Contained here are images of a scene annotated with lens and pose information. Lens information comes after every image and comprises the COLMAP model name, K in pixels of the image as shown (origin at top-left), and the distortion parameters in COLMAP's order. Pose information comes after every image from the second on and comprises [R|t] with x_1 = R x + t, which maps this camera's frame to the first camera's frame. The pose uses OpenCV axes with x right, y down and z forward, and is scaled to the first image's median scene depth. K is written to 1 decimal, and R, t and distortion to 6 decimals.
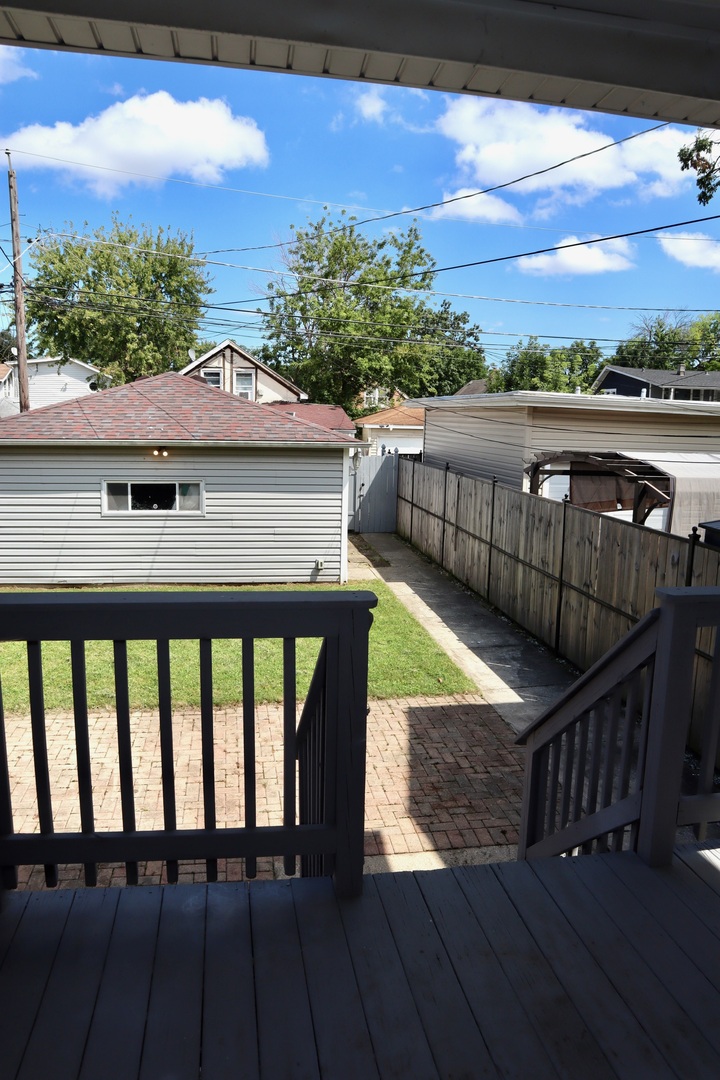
lens RADIAL K [[749.1, 0, 356.7], [0, 749.1, 541.0], [0, 0, 1]] dist [-0.067438, 0.009163]
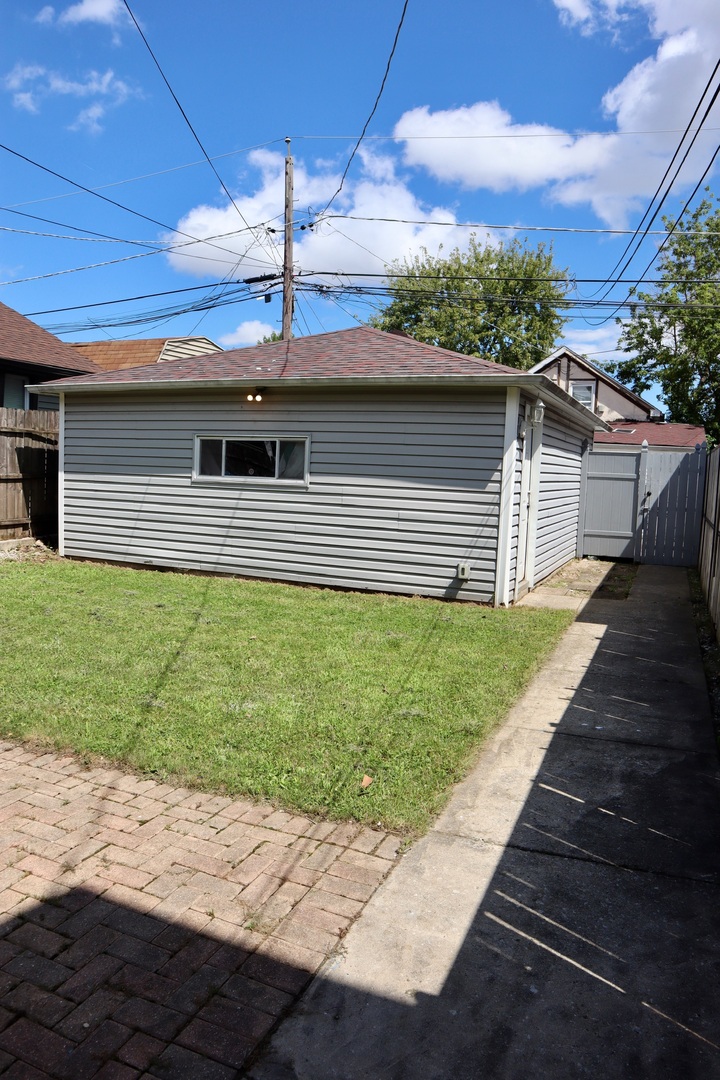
lens RADIAL K [[749.1, 0, 362.9], [0, 749.1, 541.5], [0, 0, 1]] dist [-0.067438, 0.009163]
pose [[0.848622, 0.063183, -0.525213, 0.211793], [-0.107340, 0.992754, -0.054008, 0.048989], [0.517995, 0.102209, 0.849255, 0.412476]]
